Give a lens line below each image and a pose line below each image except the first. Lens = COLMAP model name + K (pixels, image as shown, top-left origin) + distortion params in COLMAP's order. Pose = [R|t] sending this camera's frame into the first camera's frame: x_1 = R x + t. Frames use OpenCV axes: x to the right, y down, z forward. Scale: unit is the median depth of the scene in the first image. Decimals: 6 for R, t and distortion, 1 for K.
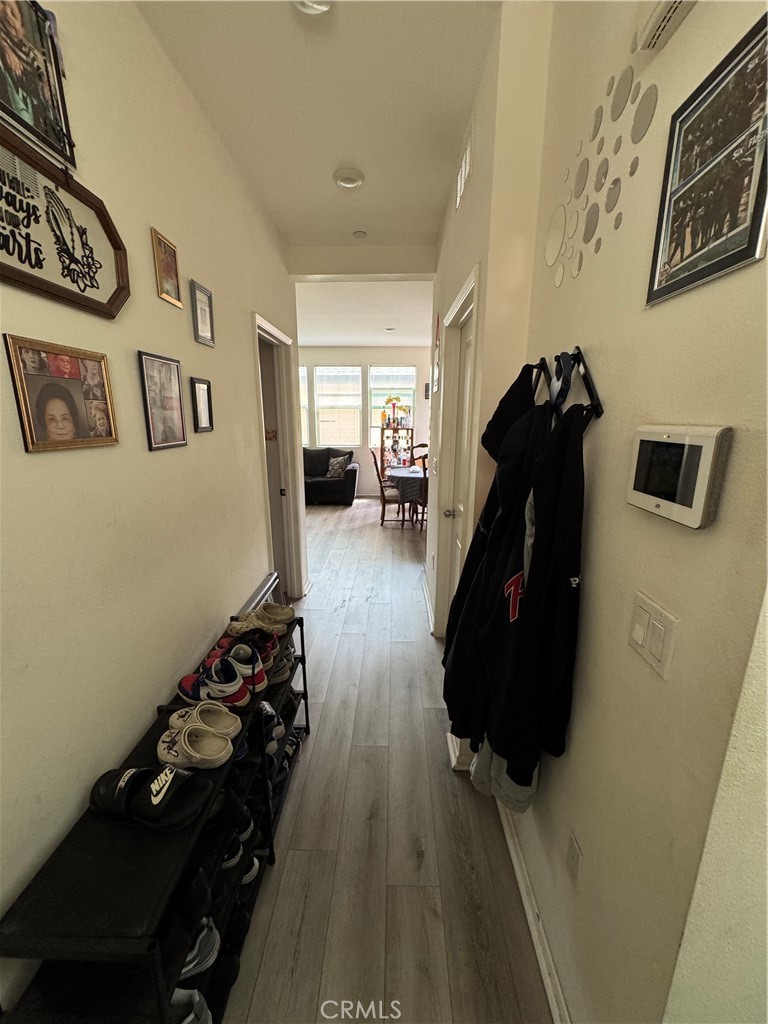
lens RADIAL K [[409.3, 0, 383.4], [0, 409.3, 512.4], [0, 0, 1]] dist [-0.001808, -0.000006]
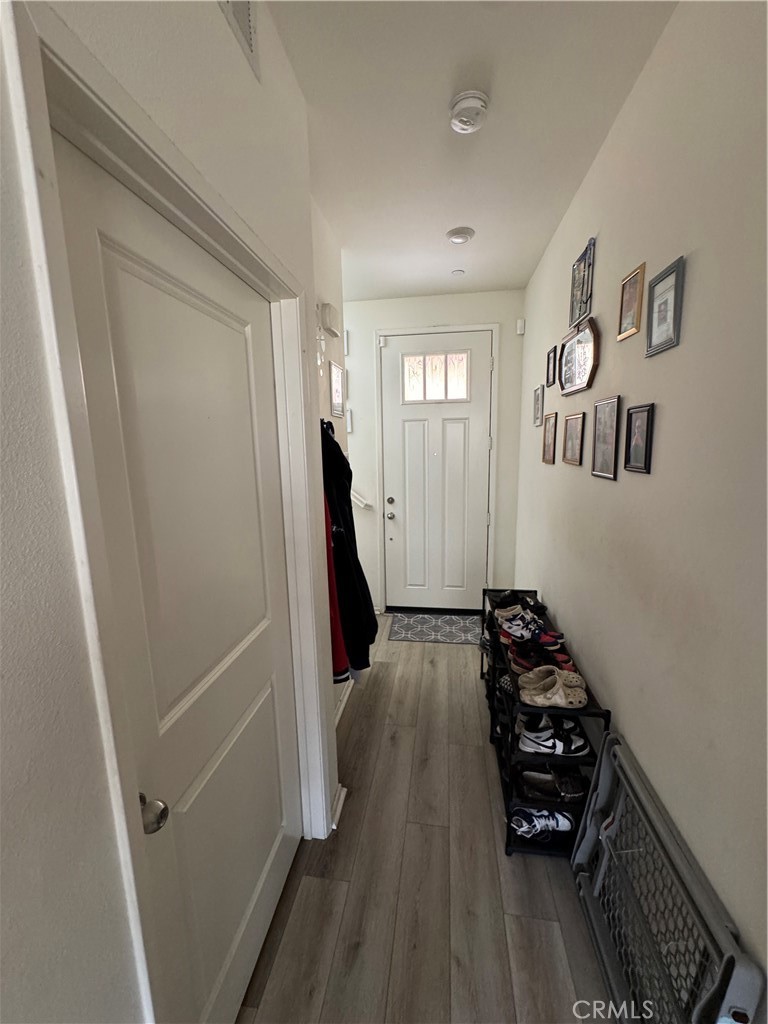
lens RADIAL K [[409.3, 0, 384.8], [0, 409.3, 509.8], [0, 0, 1]] dist [-0.001808, -0.000006]
pose [[-0.992699, -0.003027, 0.120584, -0.065454], [0.043532, 0.923318, 0.381561, -0.560015], [-0.112492, 0.384024, -0.916445, 2.248237]]
